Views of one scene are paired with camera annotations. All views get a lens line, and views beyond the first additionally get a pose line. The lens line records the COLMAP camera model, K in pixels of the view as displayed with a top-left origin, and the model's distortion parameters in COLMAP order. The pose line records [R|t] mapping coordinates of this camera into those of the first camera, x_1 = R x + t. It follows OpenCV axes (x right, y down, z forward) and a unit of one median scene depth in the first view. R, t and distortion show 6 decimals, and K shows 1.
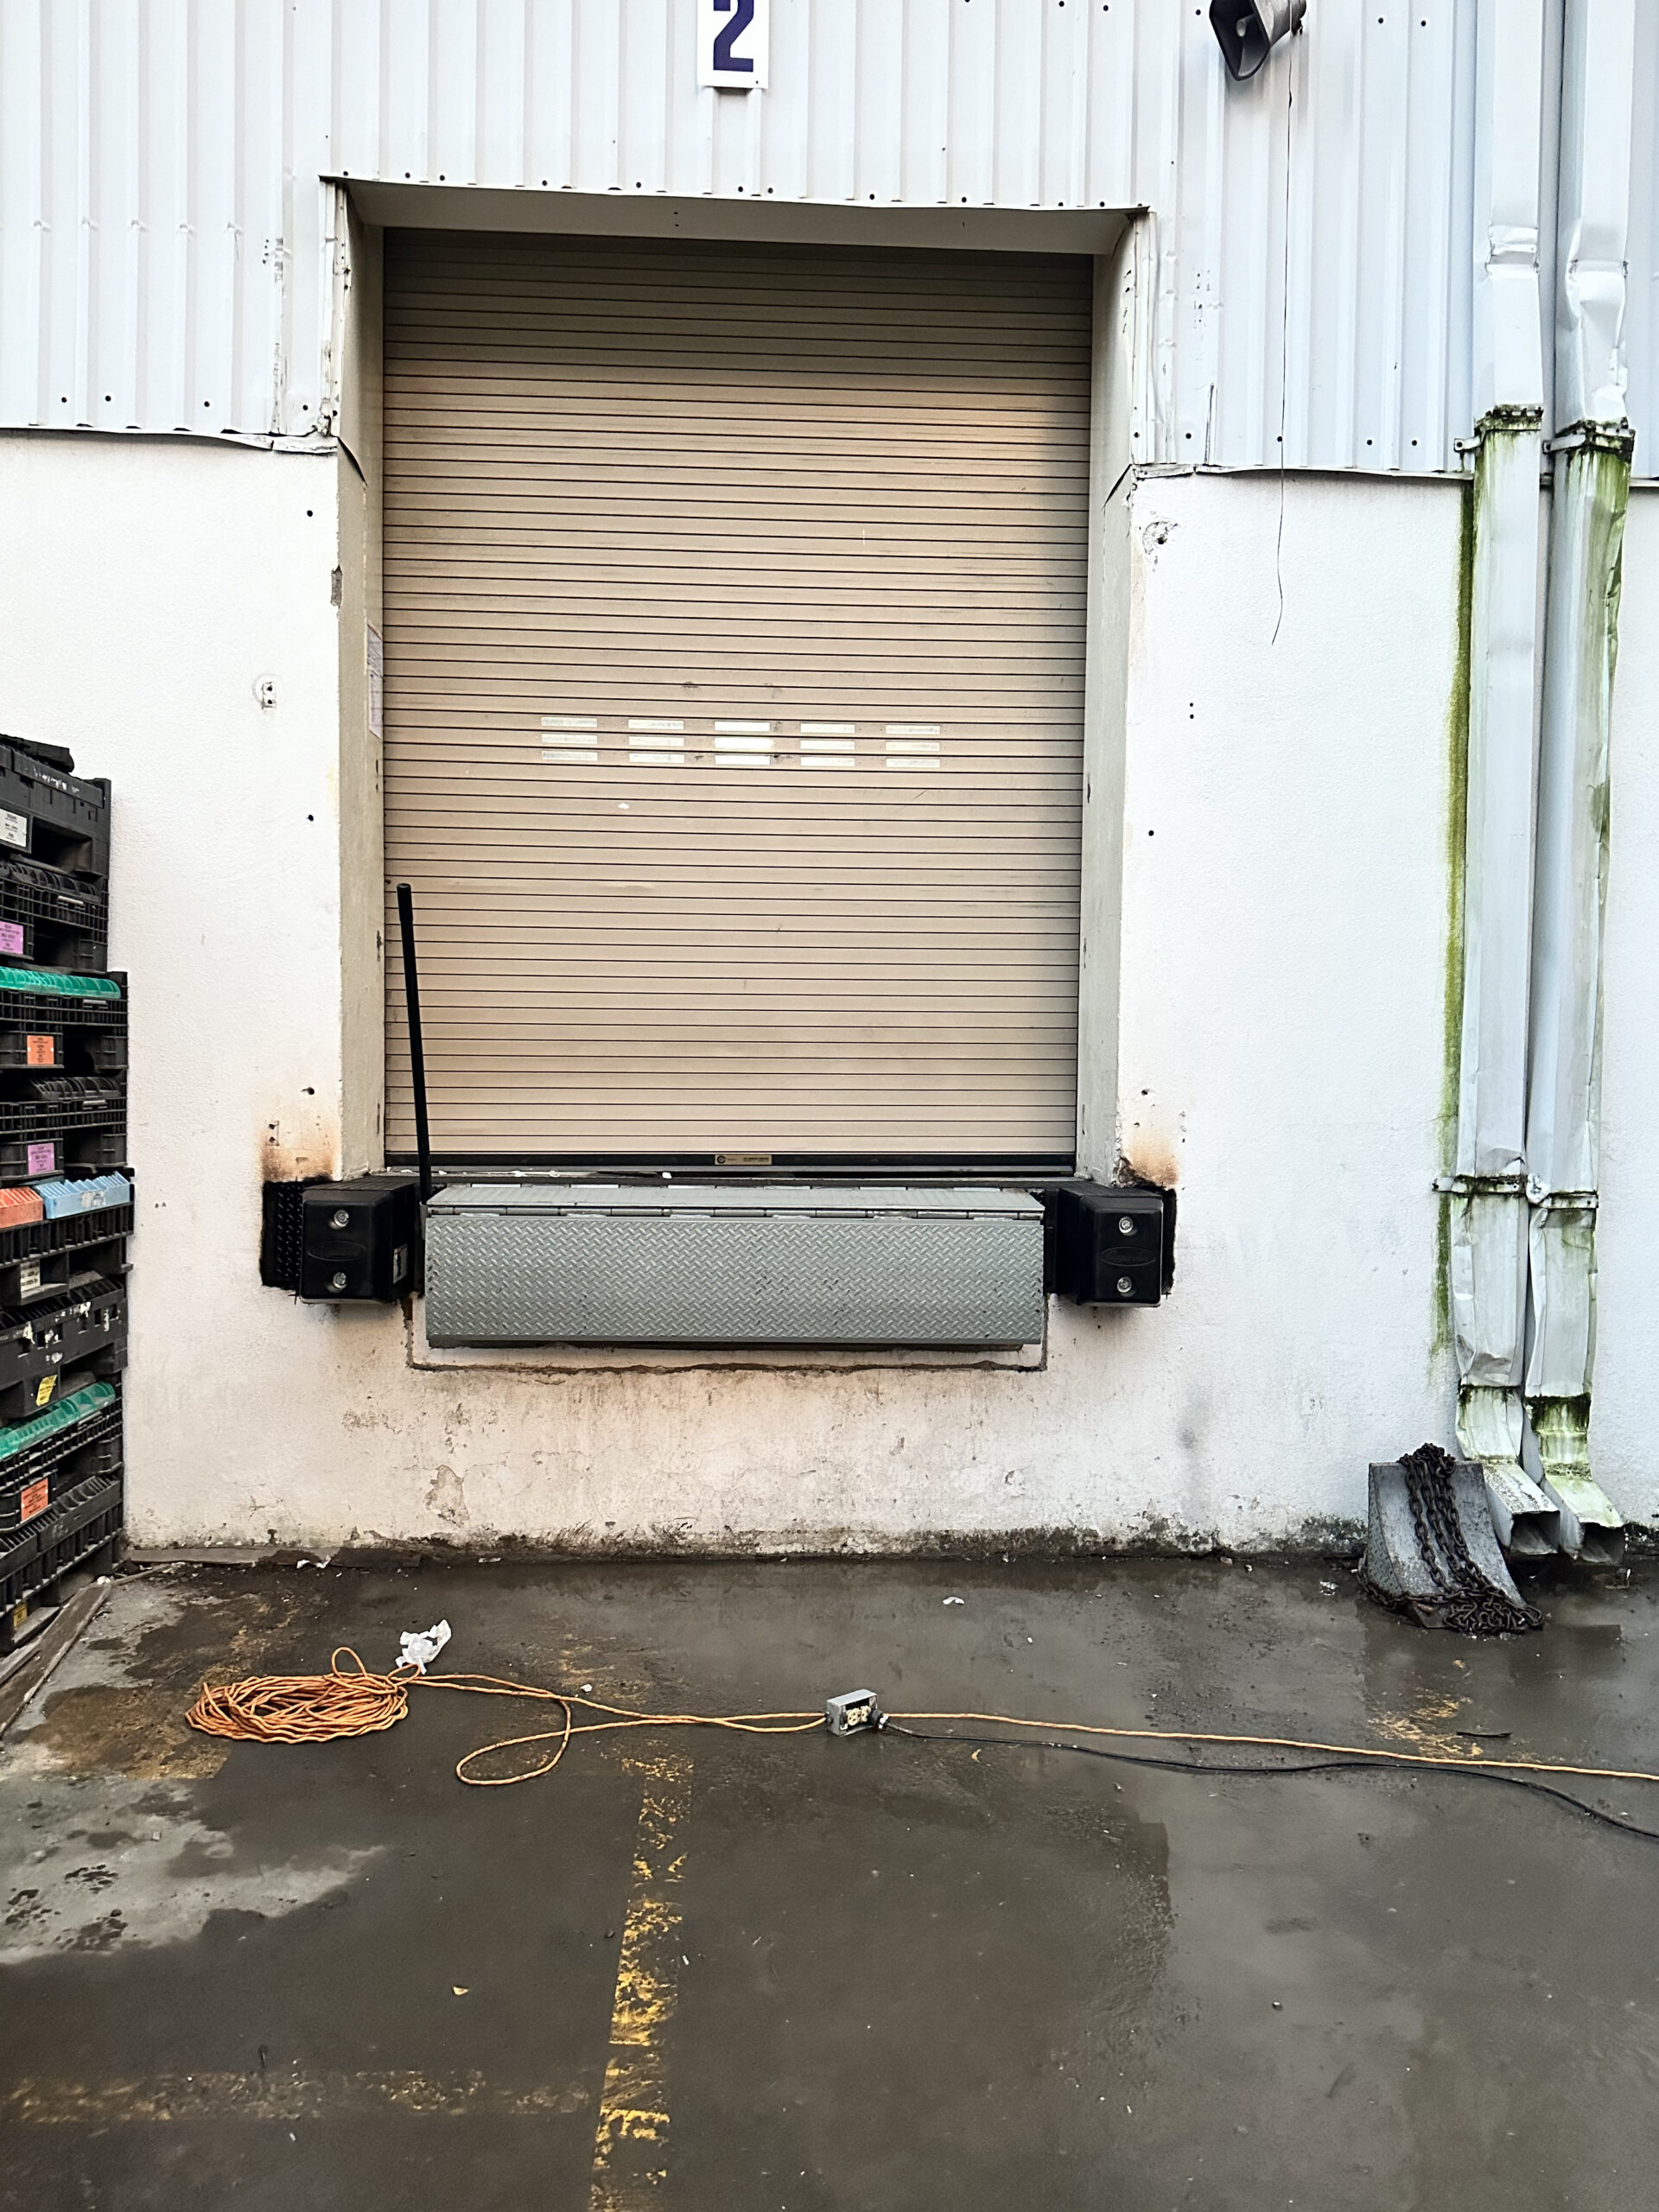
lens RADIAL K [[1558.9, 0, 826.4], [0, 1558.9, 1118.8], [0, 0, 1]] dist [0.043785, -0.058075]
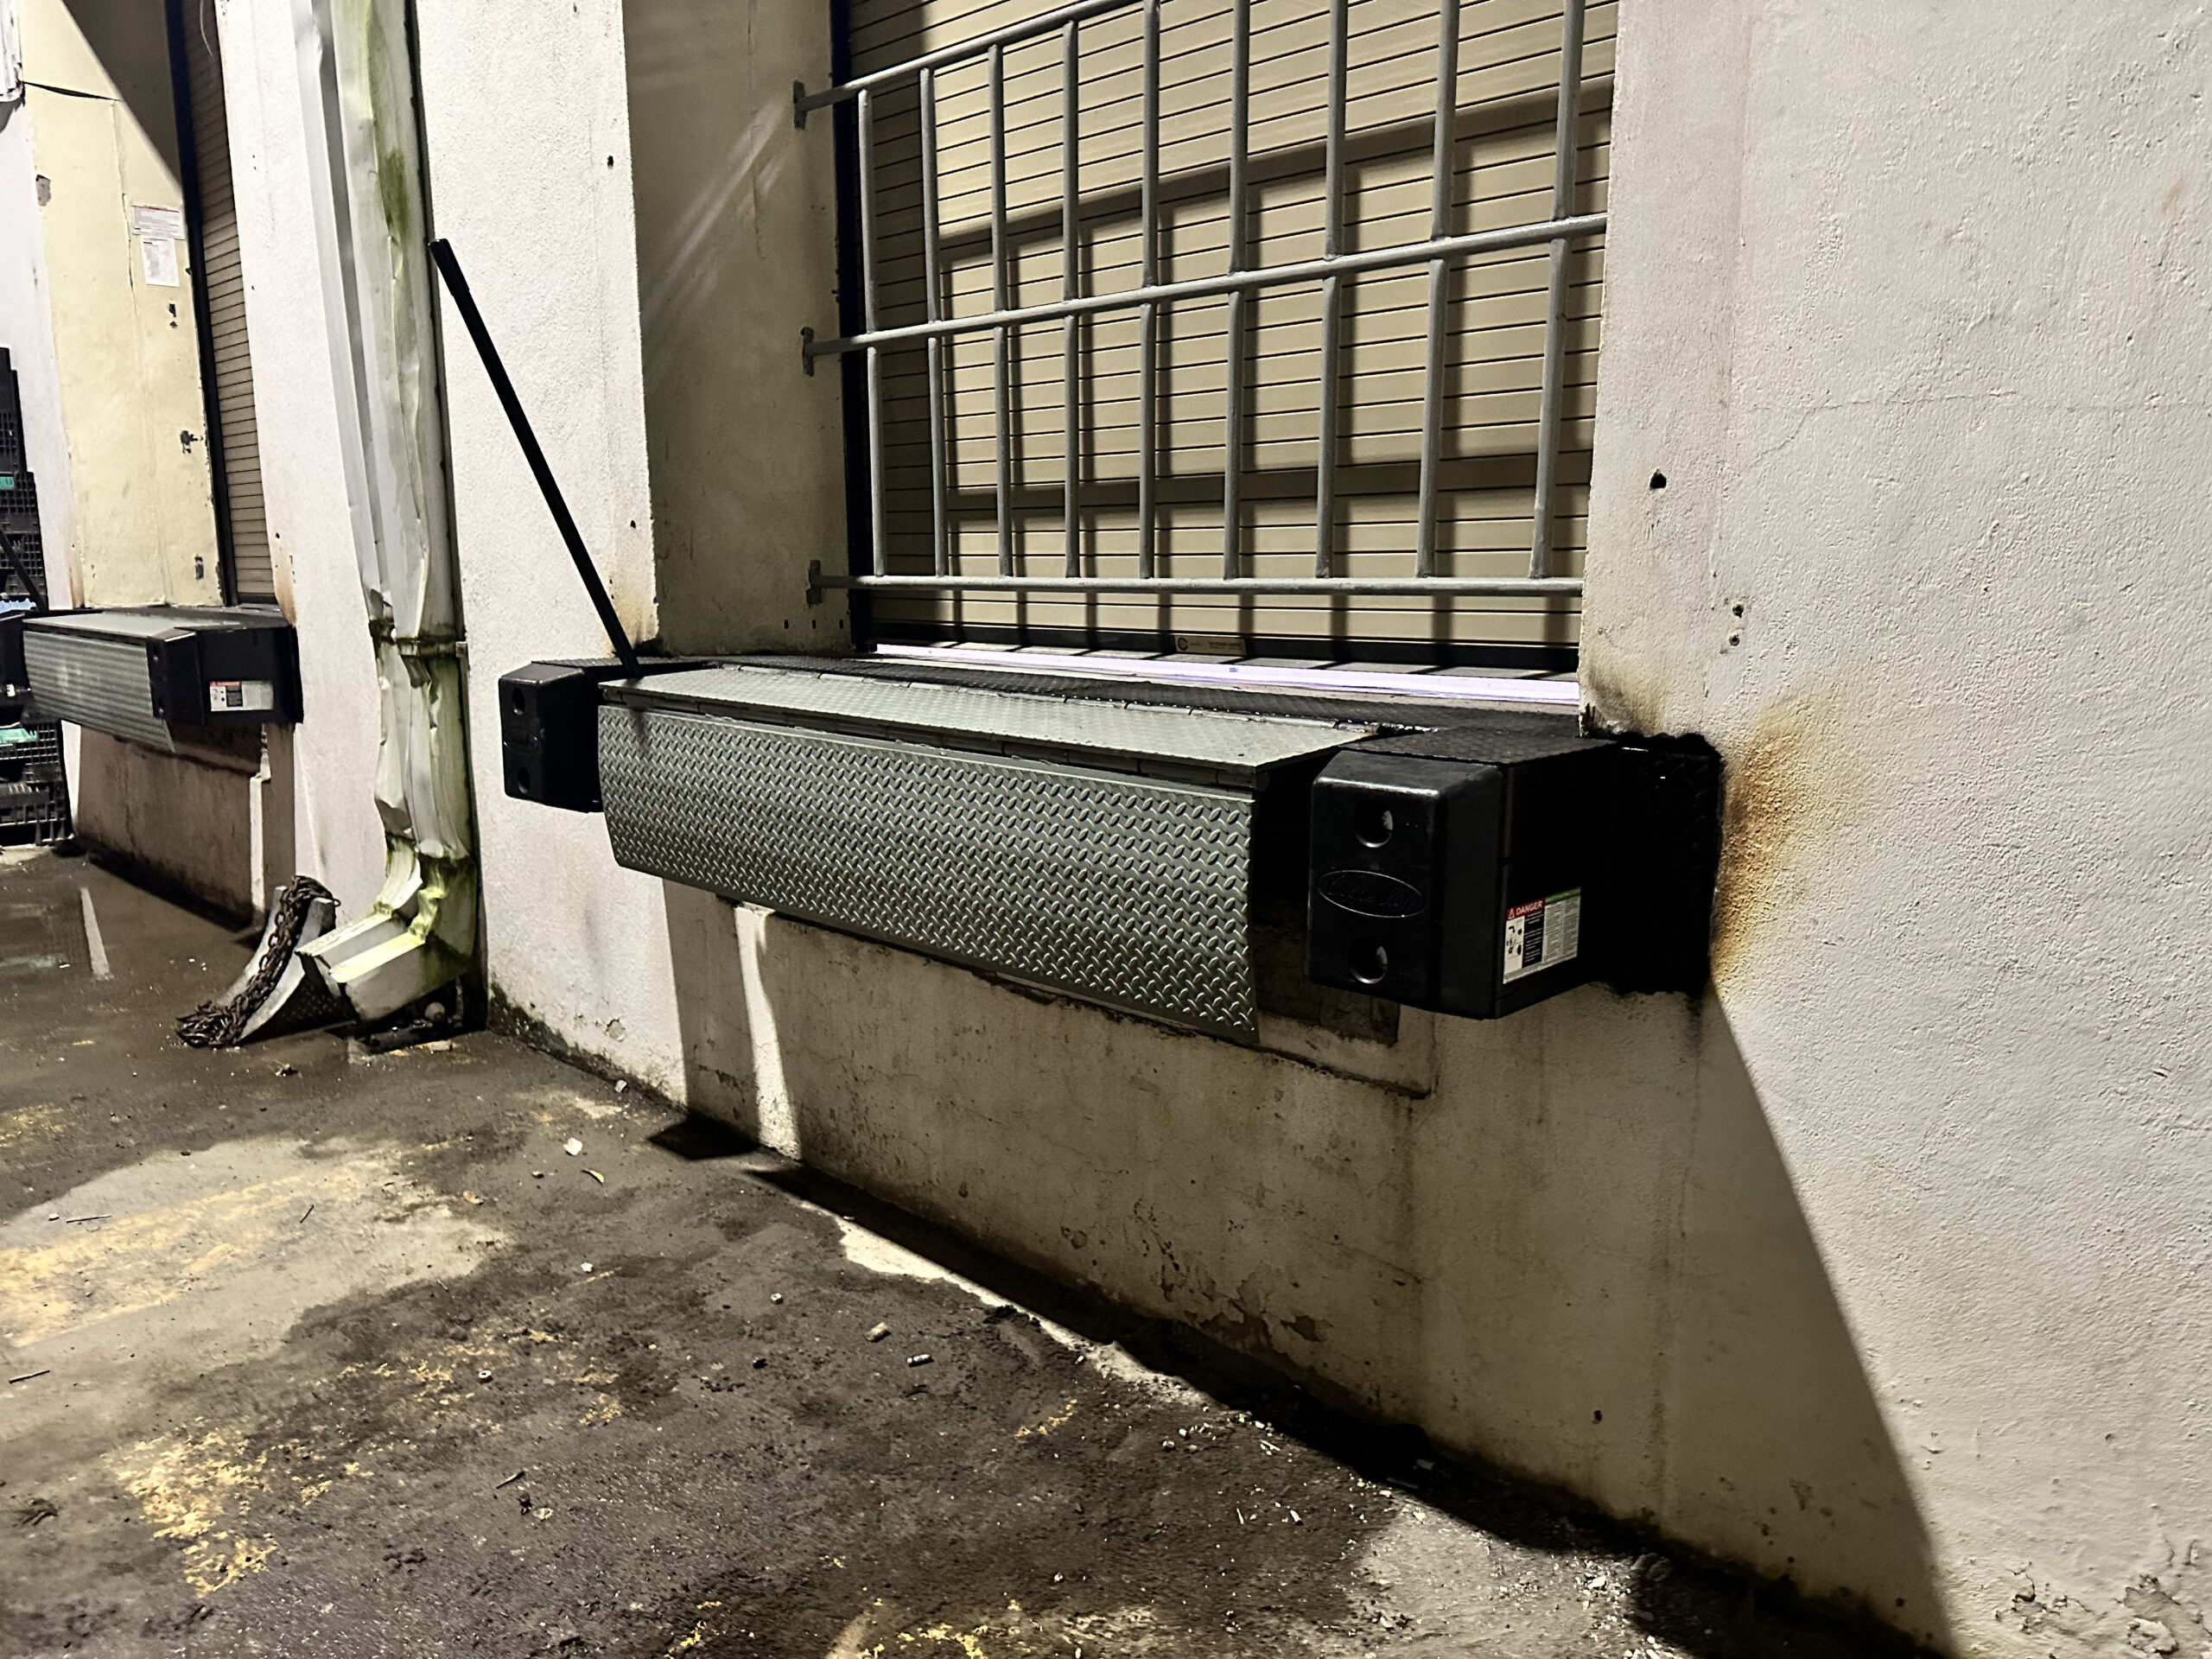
lens RADIAL K [[1558.9, 0, 1106.3], [0, 1558.9, 844.7], [0, 0, 1]] dist [0.043785, -0.058075]
pose [[0.685875, 0.121028, -0.717584, 1.442147], [-0.011521, 0.987756, 0.155583, 0.018766], [0.727628, -0.098443, 0.678872, 0.663562]]
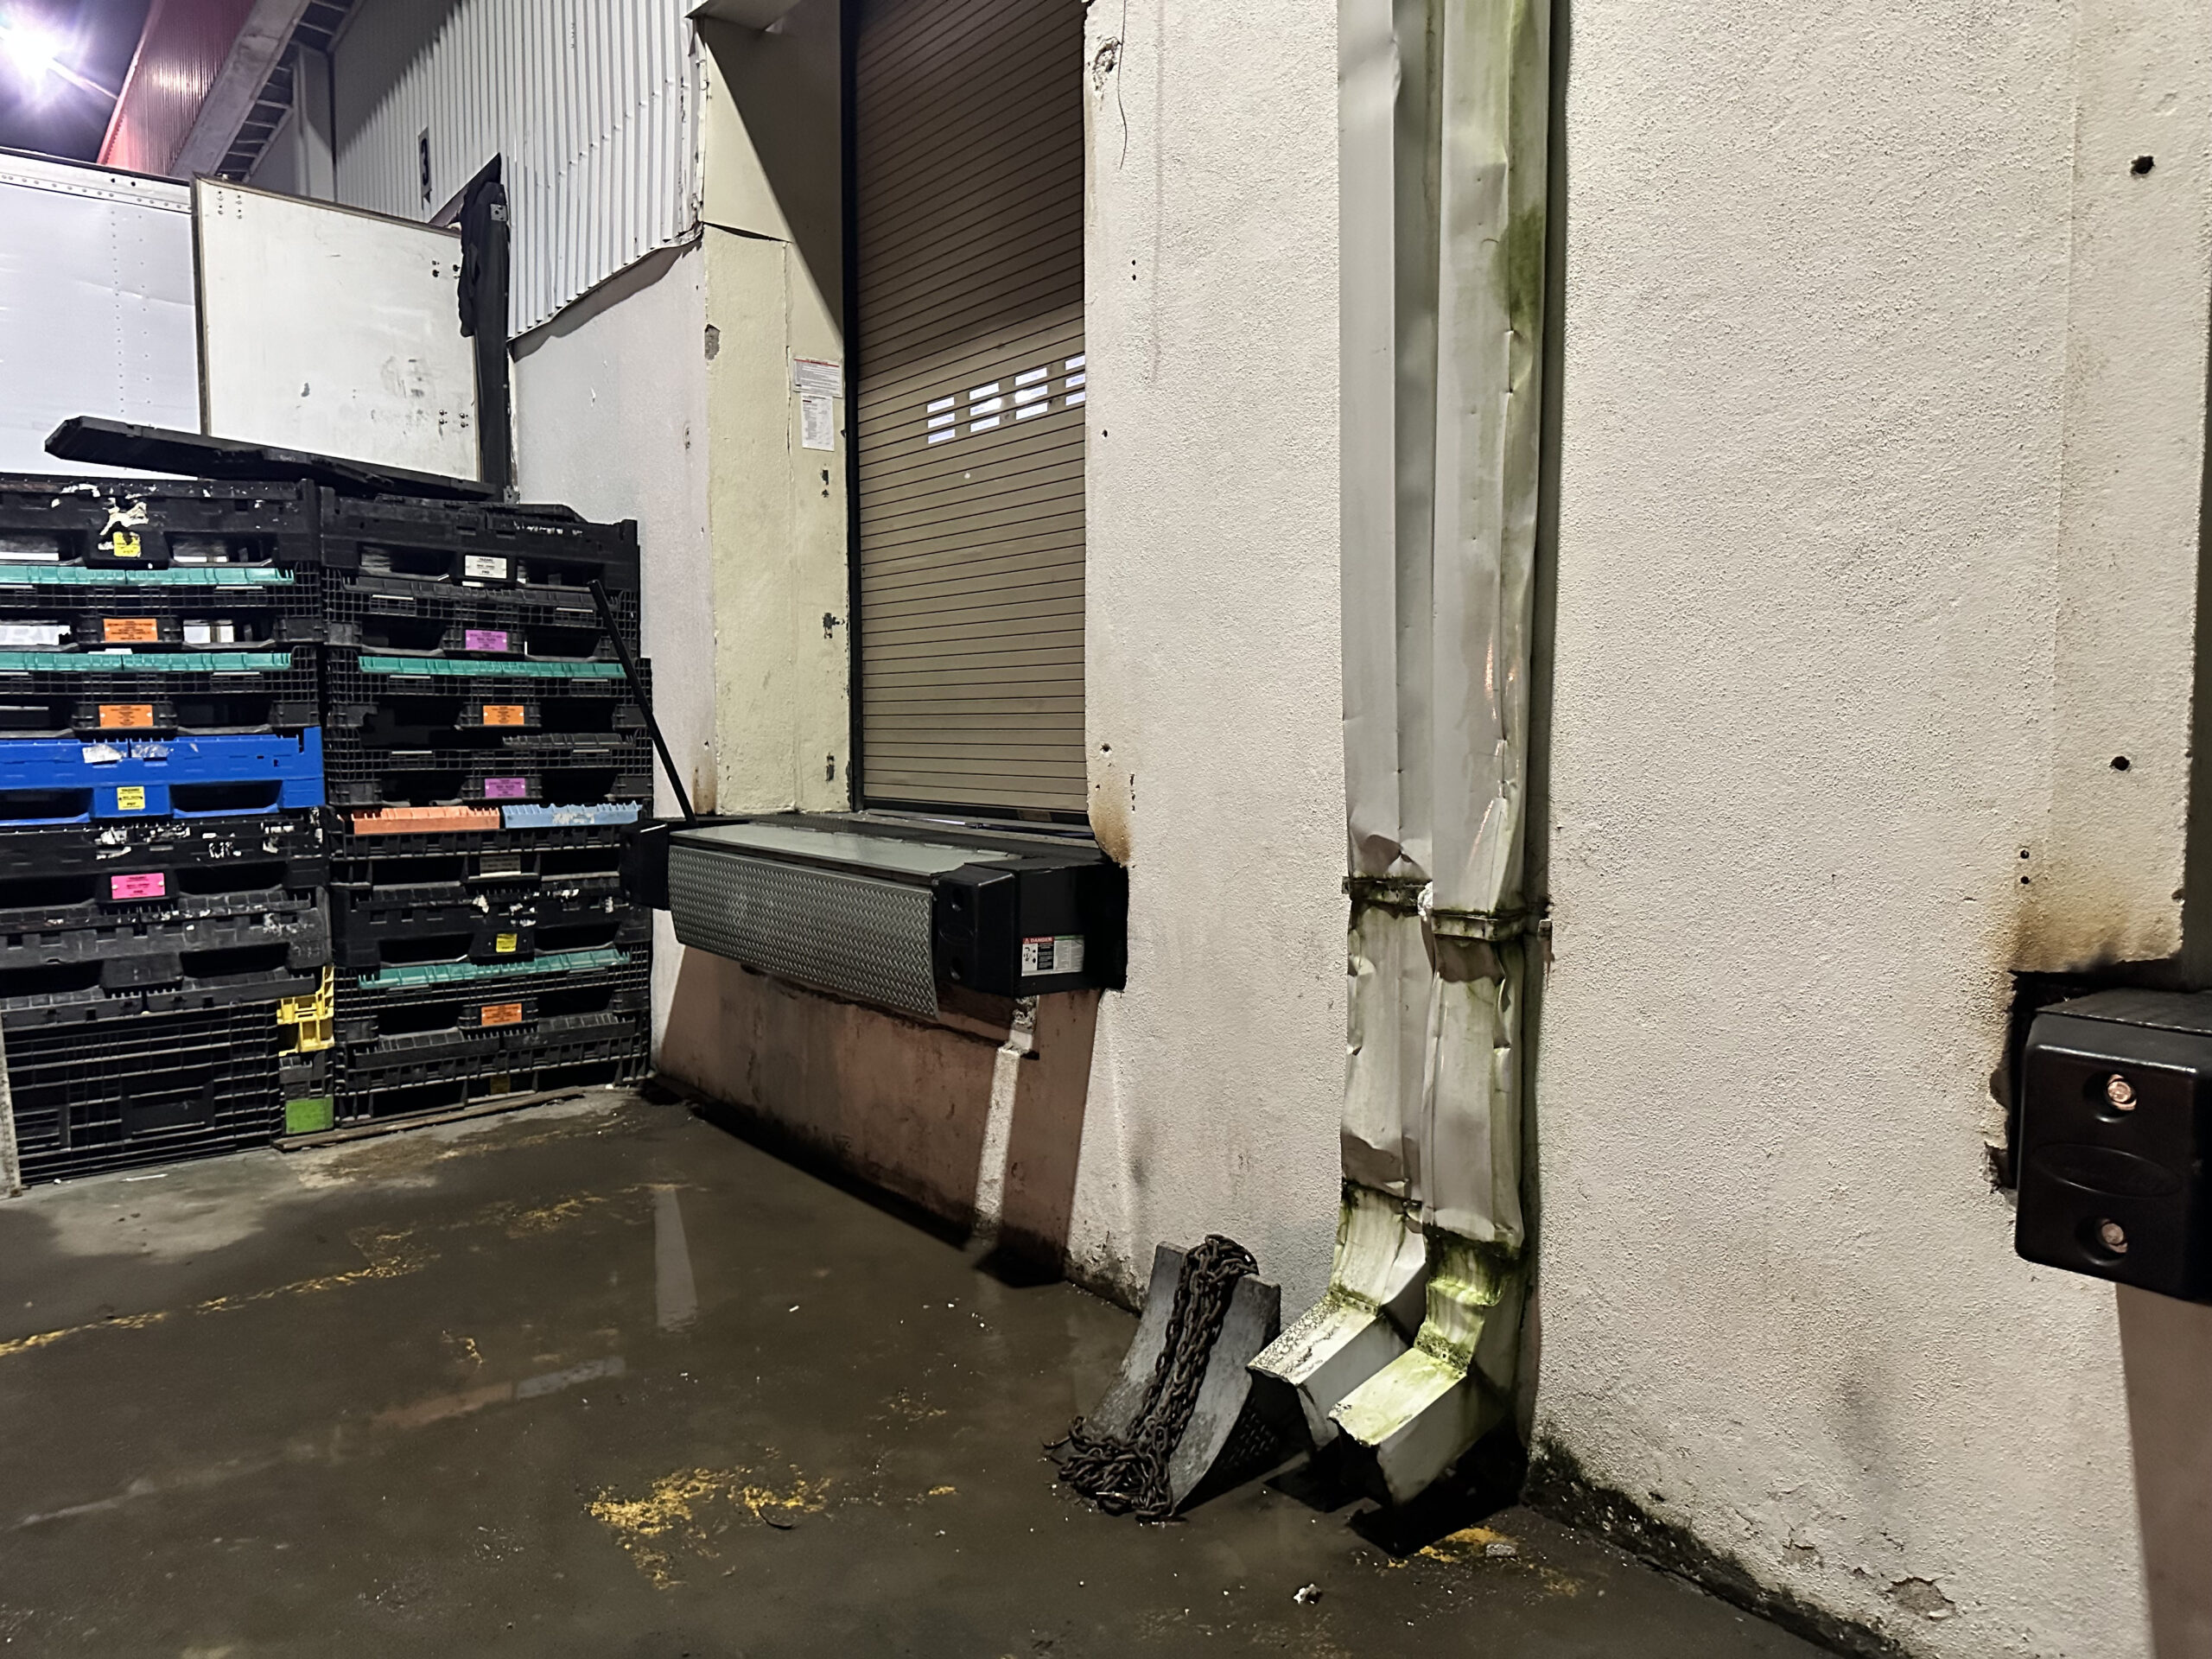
lens RADIAL K [[1558.9, 0, 1113.2], [0, 1558.9, 827.6], [0, 0, 1]] dist [0.043785, -0.058075]
pose [[0.570439, 0.046306, -0.820034, 0.905101], [-0.019400, 0.998891, 0.042911, -0.010292], [0.821111, -0.008569, 0.570704, 0.536748]]
